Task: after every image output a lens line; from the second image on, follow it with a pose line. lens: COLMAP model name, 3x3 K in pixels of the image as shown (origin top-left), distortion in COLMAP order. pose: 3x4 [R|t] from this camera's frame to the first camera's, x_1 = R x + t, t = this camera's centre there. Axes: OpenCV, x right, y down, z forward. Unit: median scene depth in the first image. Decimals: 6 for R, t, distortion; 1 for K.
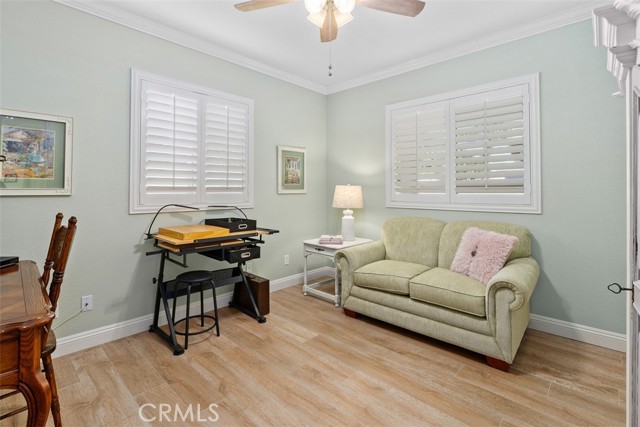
lens RADIAL K [[292.6, 0, 311.6], [0, 292.6, 184.8], [0, 0, 1]] dist [0.001964, 0.000469]
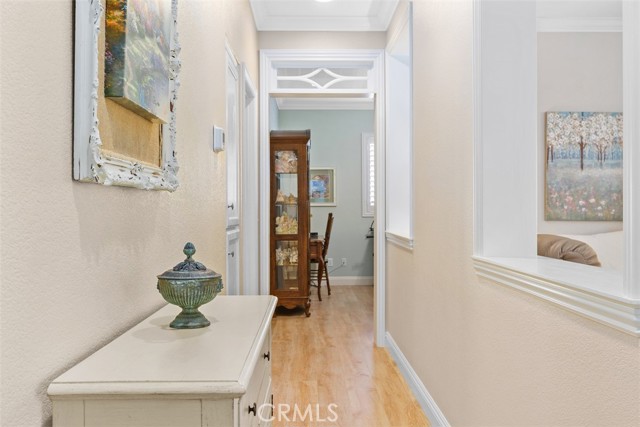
lens RADIAL K [[558.4, 0, 320.6], [0, 558.4, 211.4], [0, 0, 1]] dist [-0.013960, -0.005412]
pose [[0.701195, -0.002087, -0.712967, 1.725209], [0.019796, 0.999667, 0.016544, 0.009032], [0.712695, -0.025714, 0.701002, -1.655023]]
